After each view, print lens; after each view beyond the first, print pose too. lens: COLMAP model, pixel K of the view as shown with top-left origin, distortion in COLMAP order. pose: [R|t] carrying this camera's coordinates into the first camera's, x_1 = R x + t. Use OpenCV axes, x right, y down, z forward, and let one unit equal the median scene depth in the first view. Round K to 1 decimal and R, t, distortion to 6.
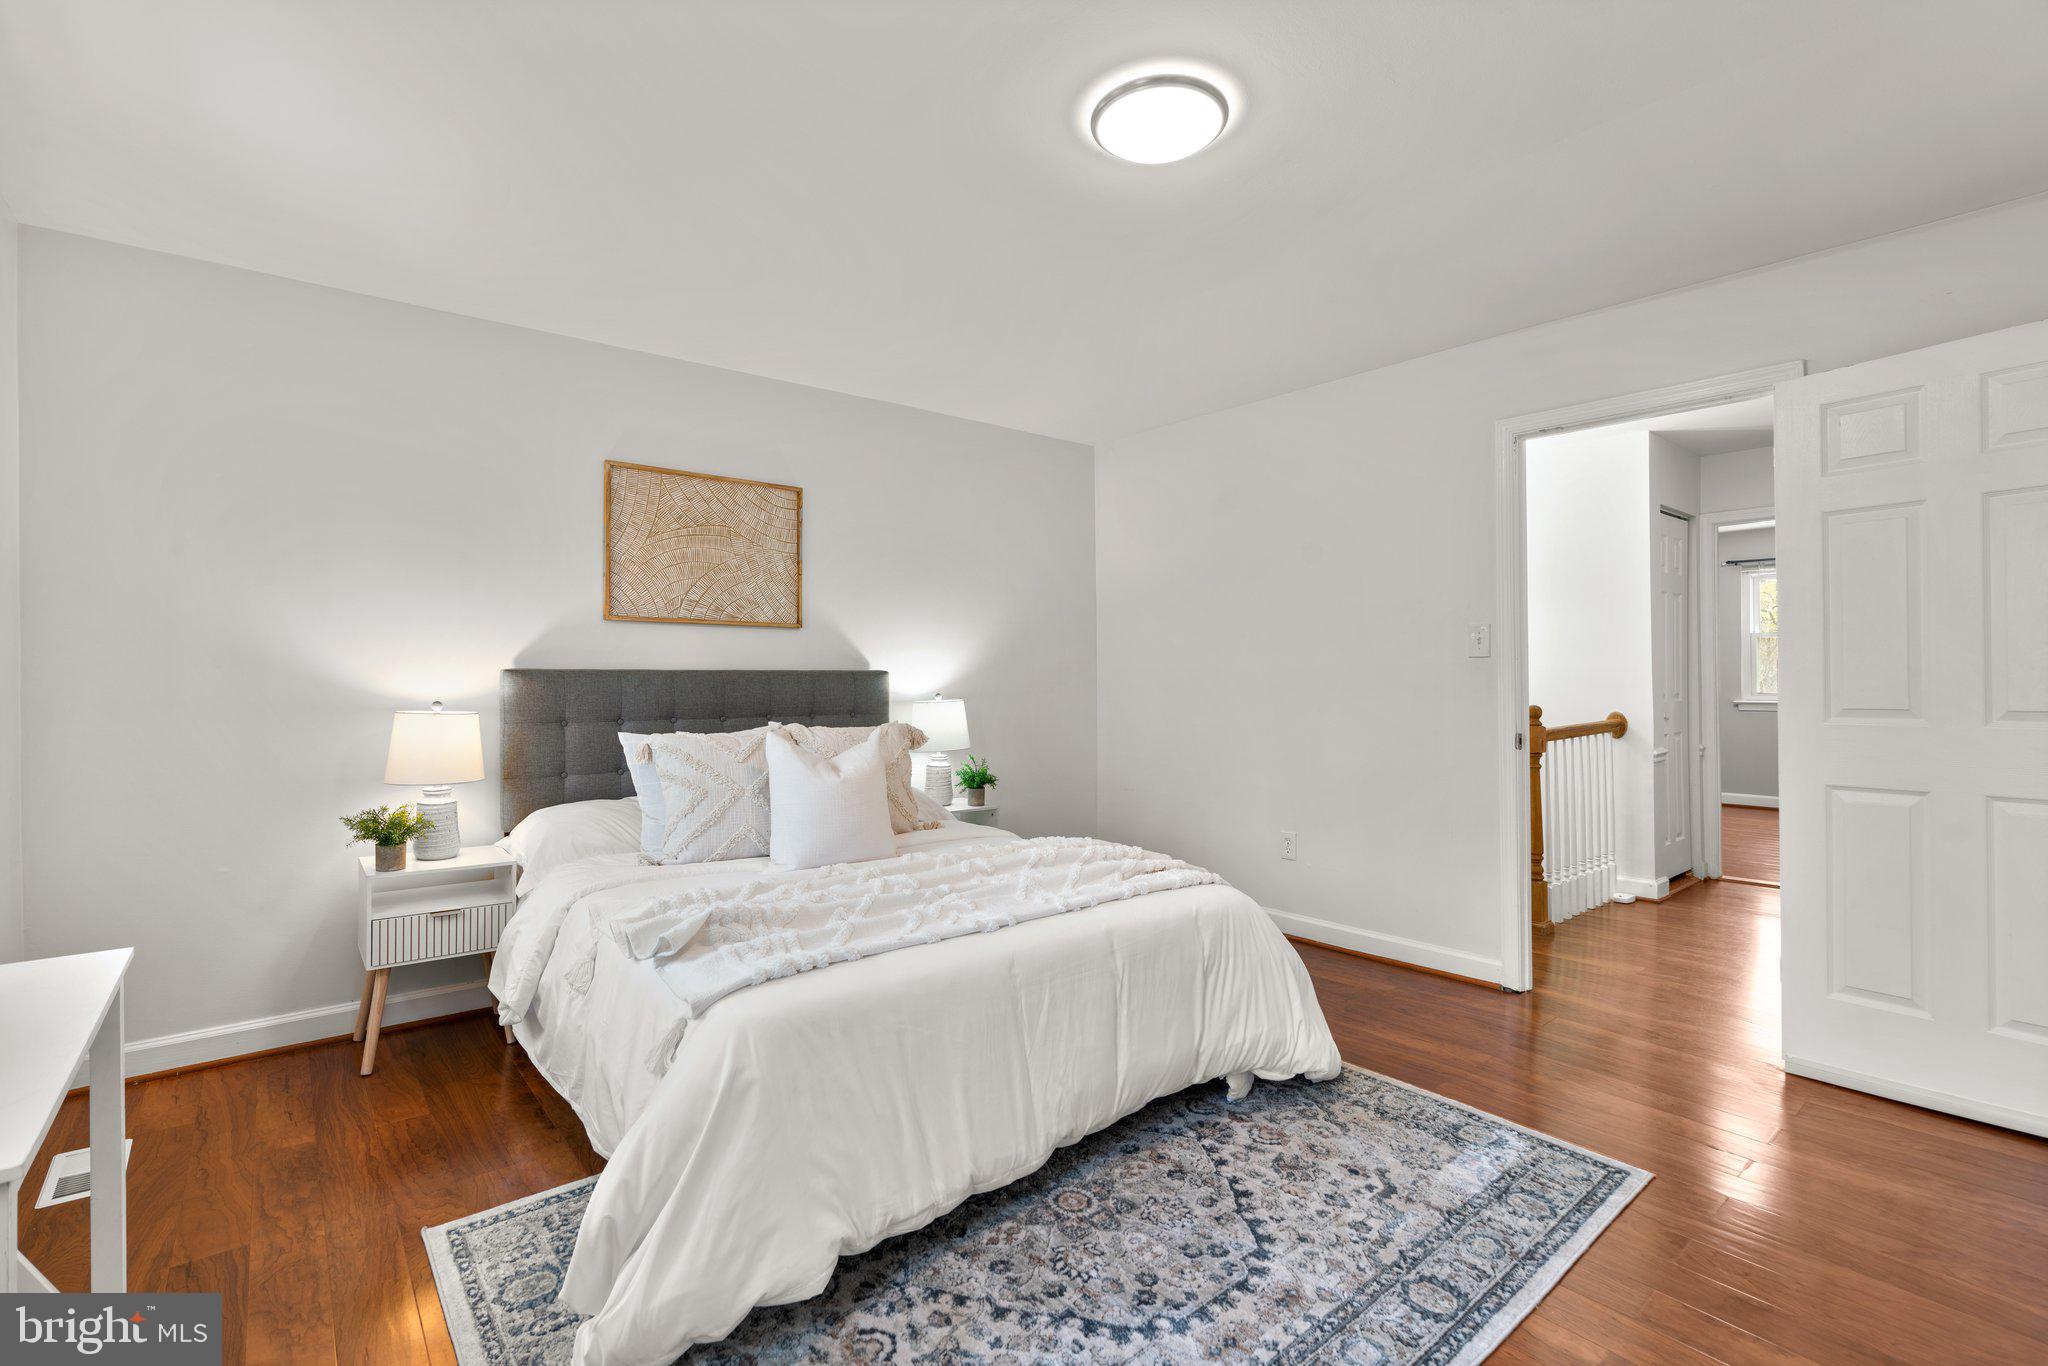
lens RADIAL K [[920.2, 0, 1024.0], [0, 920.2, 683.0], [0, 0, 1]] dist [-0.016991, 0.000171]
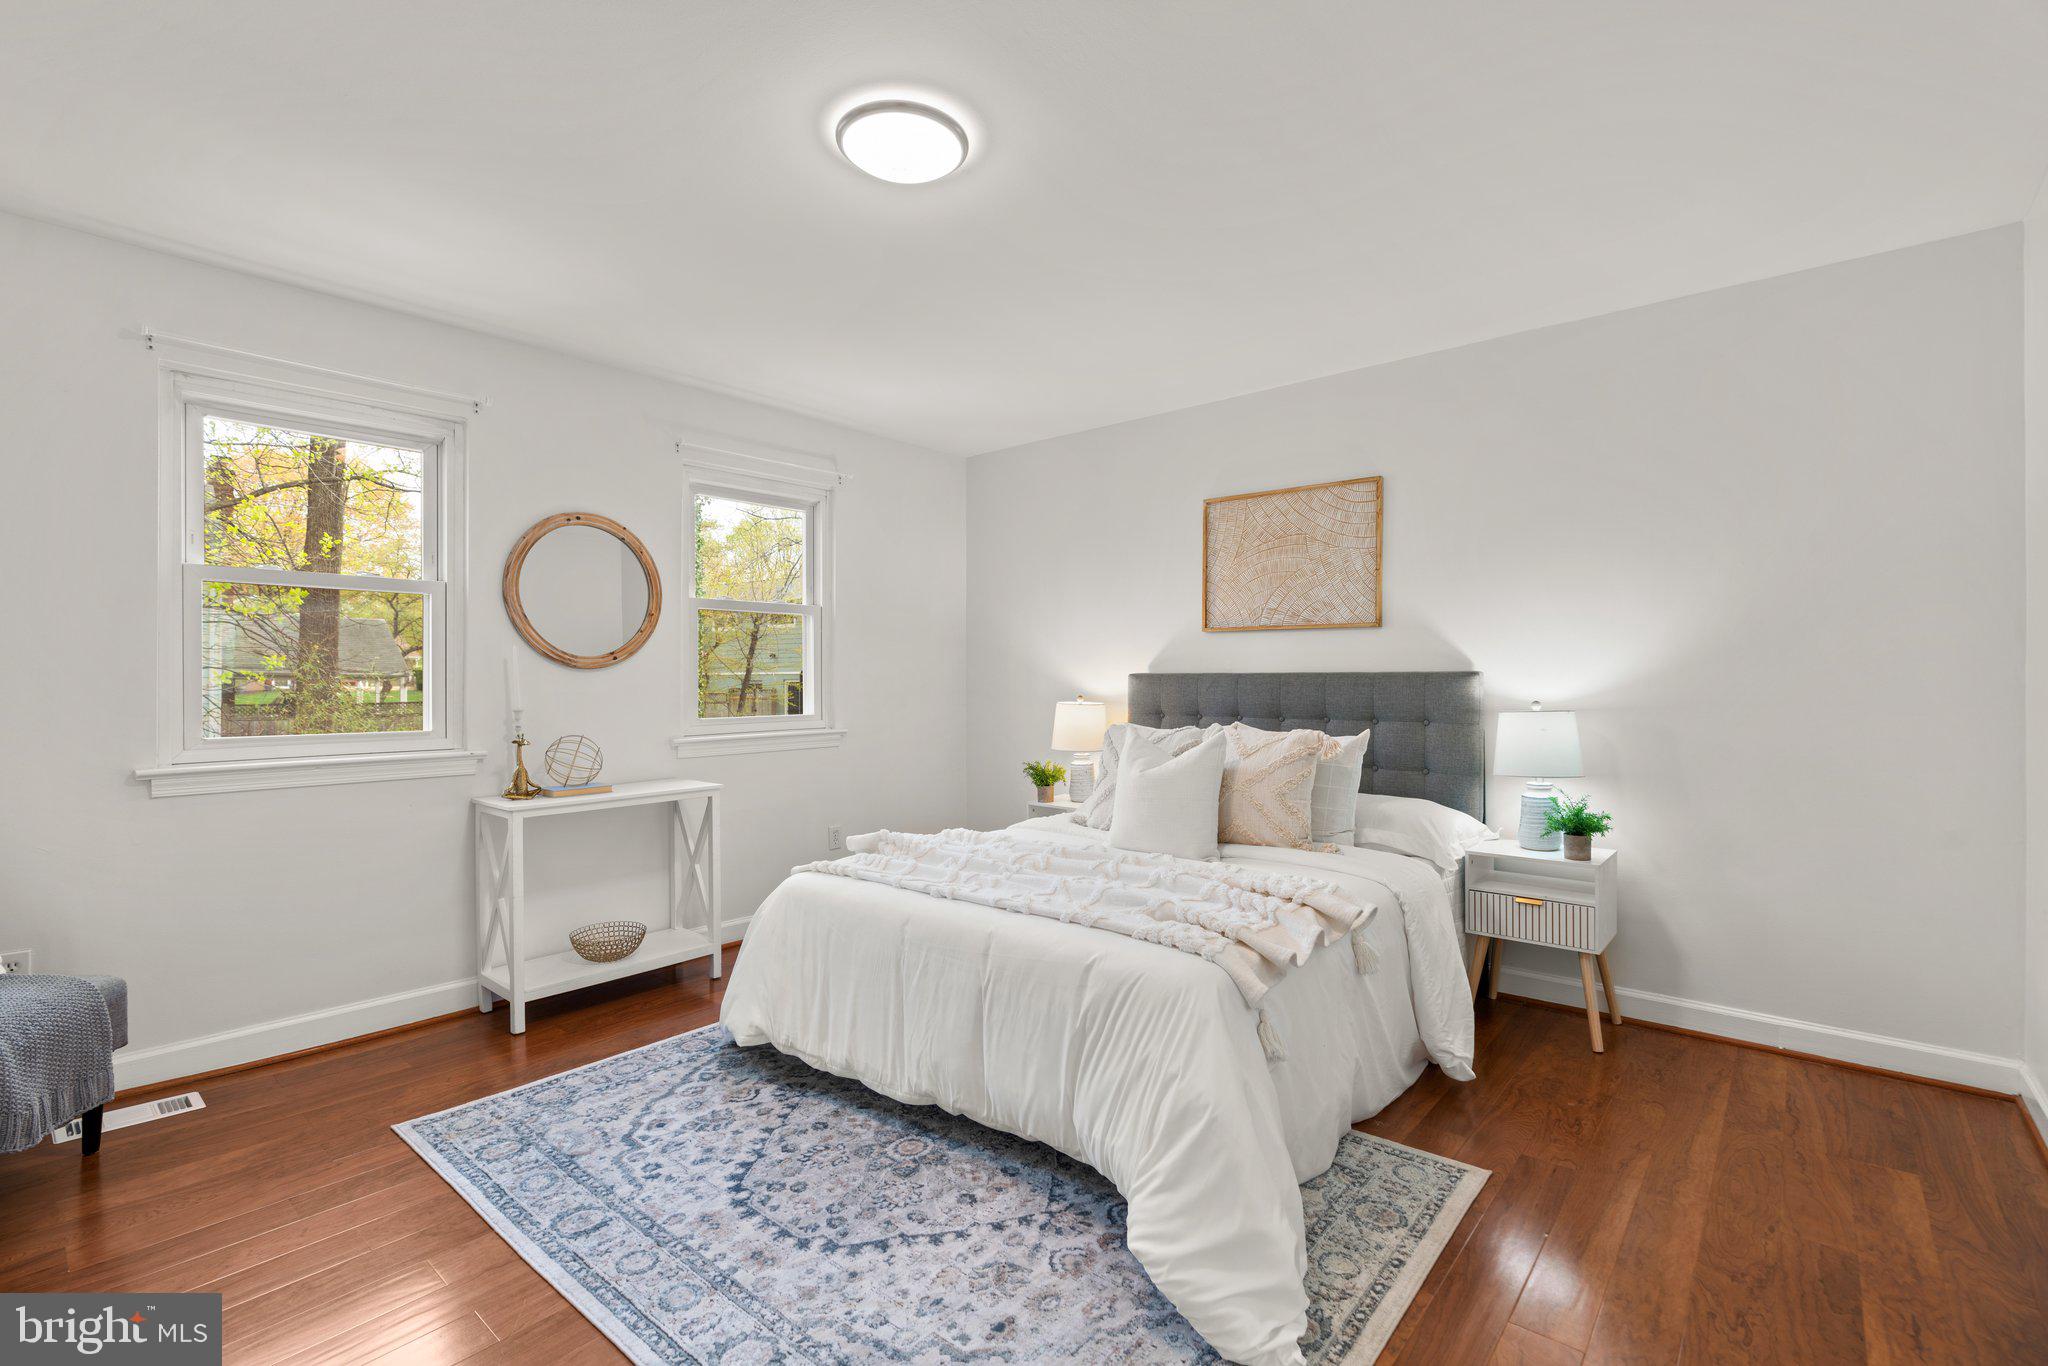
lens RADIAL K [[920.2, 0, 1024.0], [0, 920.2, 683.0], [0, 0, 1]] dist [-0.016991, 0.000171]
pose [[0.176125, 0.004260, -0.984359, 0.888100], [-0.006433, 0.999974, 0.003176, -0.004936], [0.984347, 0.005773, 0.176148, 0.705199]]
